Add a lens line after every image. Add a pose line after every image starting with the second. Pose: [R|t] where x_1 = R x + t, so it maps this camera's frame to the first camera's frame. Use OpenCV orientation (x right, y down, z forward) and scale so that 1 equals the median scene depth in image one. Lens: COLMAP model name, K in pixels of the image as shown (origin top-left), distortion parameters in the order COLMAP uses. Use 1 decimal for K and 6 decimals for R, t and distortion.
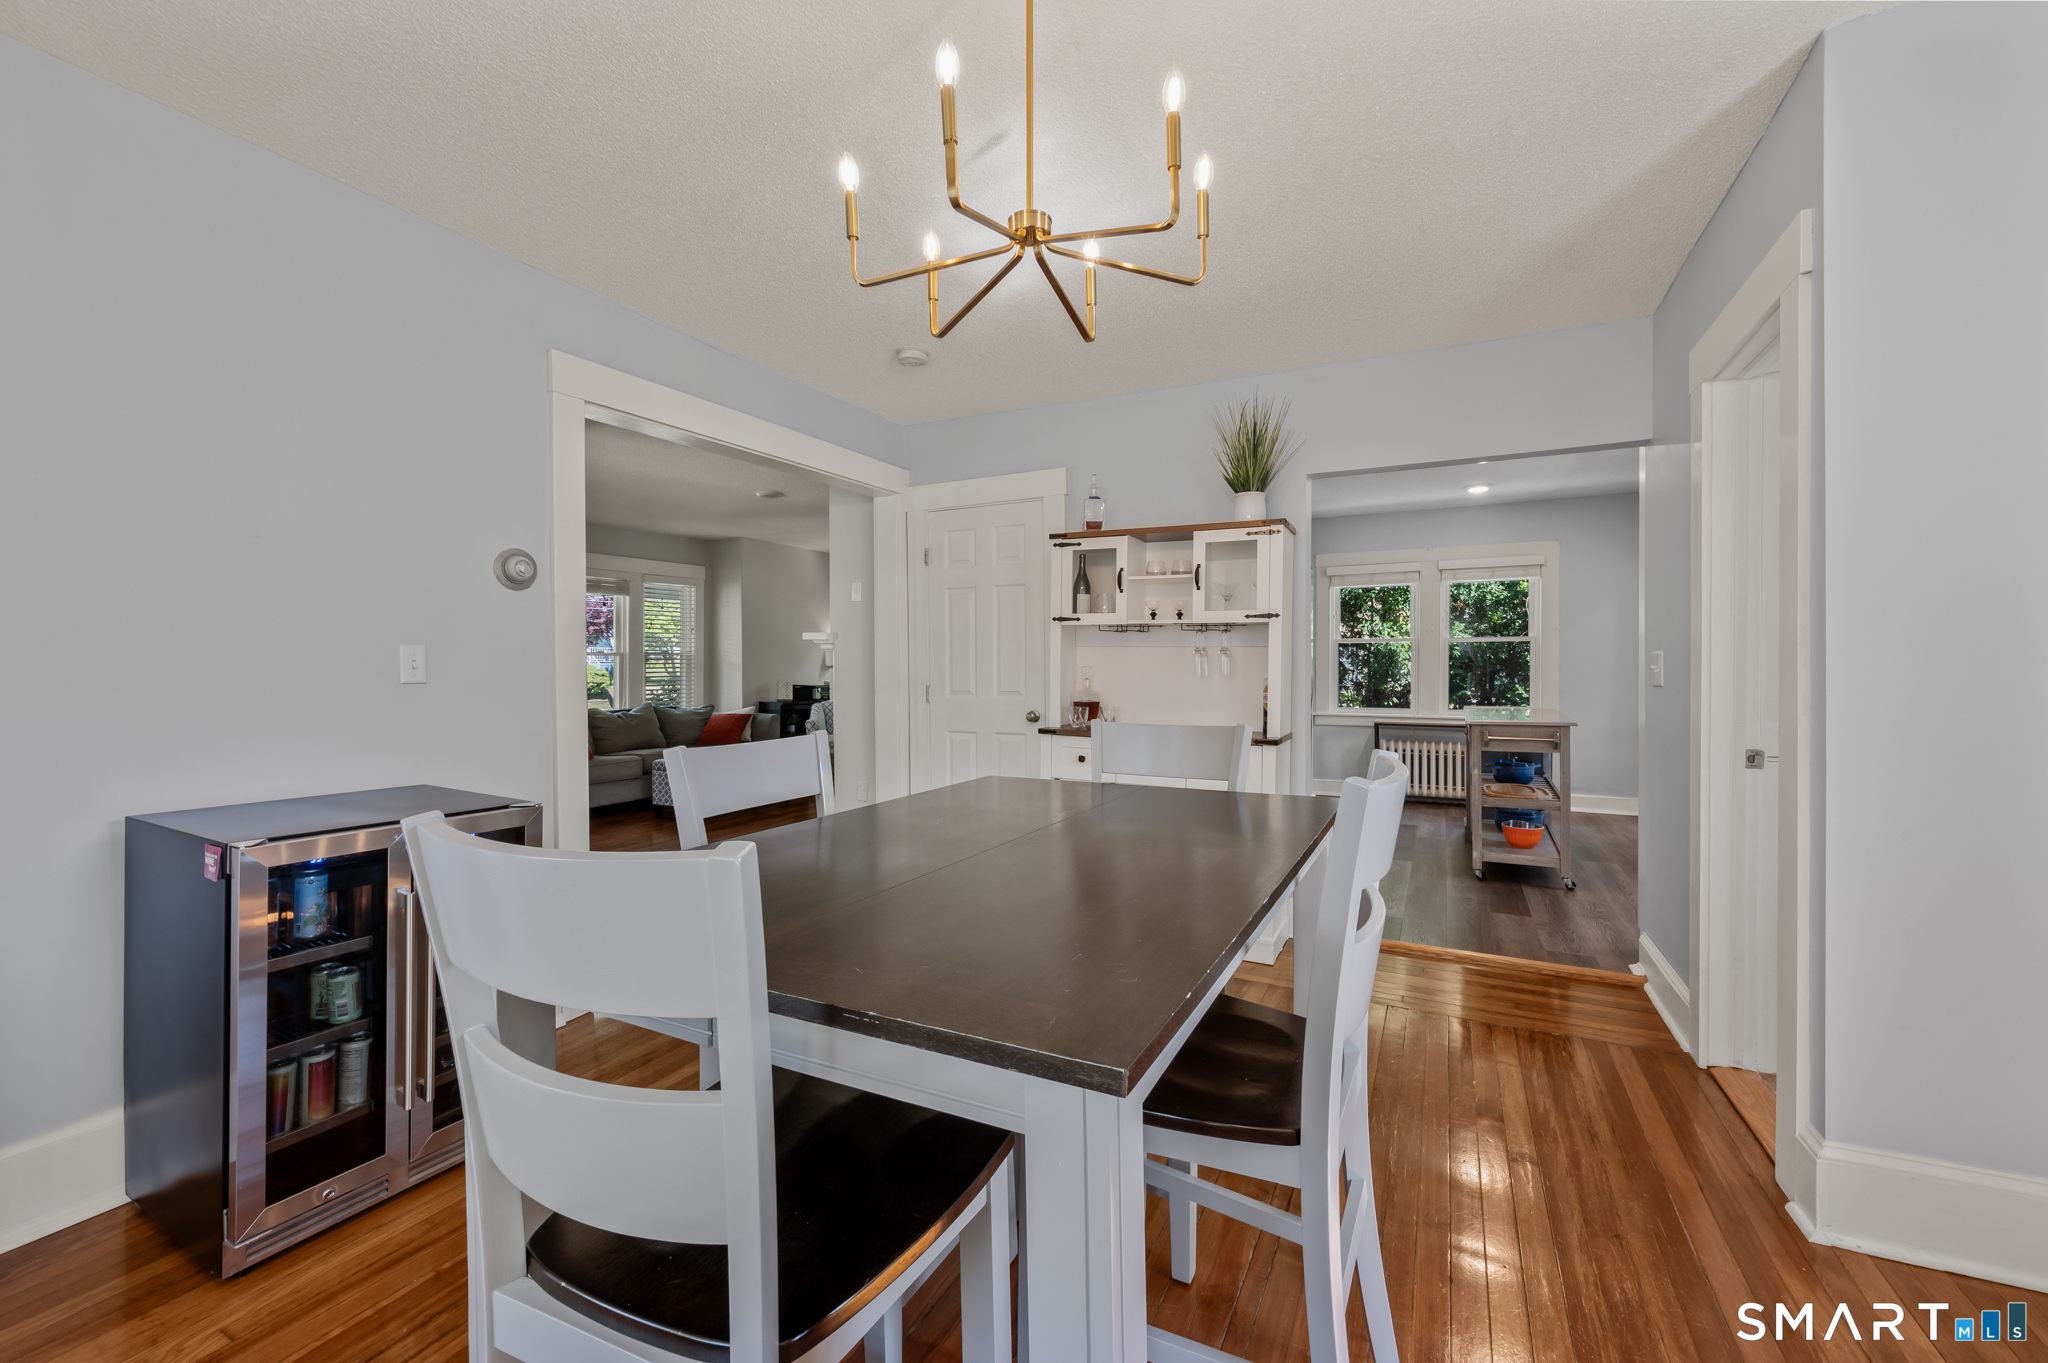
lens RADIAL K [[814.4, 0, 1040.9], [0, 814.4, 674.7], [0, 0, 1]] dist [0.002205, -0.000878]
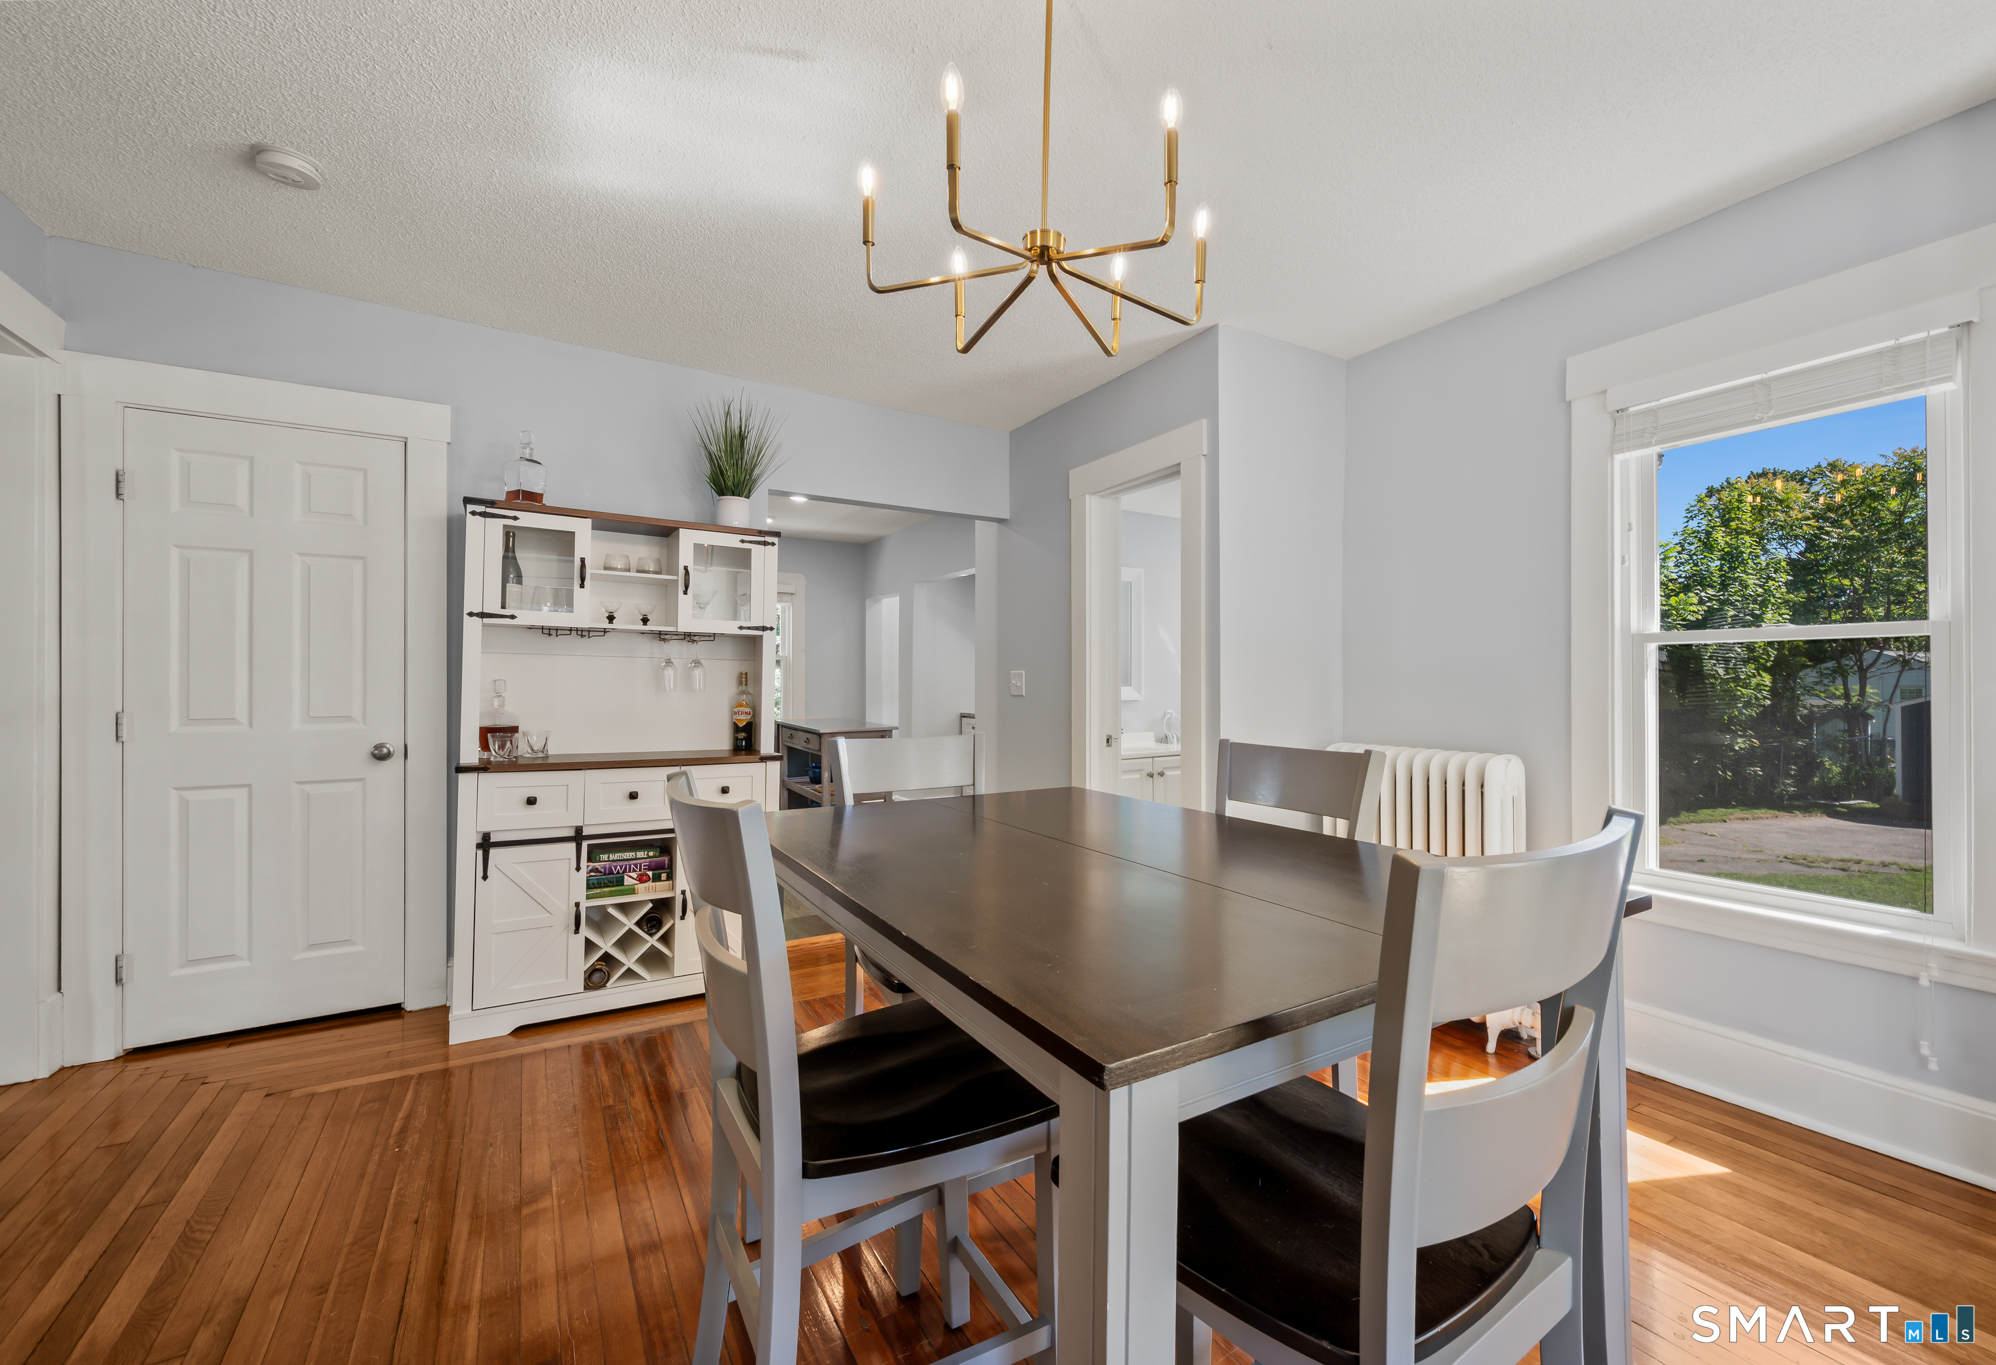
lens RADIAL K [[822.0, 0, 1004.8], [0, 822.0, 675.8], [0, 0, 1]] dist [0.001930, -0.000042]
pose [[0.535525, 0.009477, 0.844466, -0.361935], [0.003082, 0.999908, -0.013176, -0.002085], [-0.844514, 0.009659, 0.535447, 0.211670]]
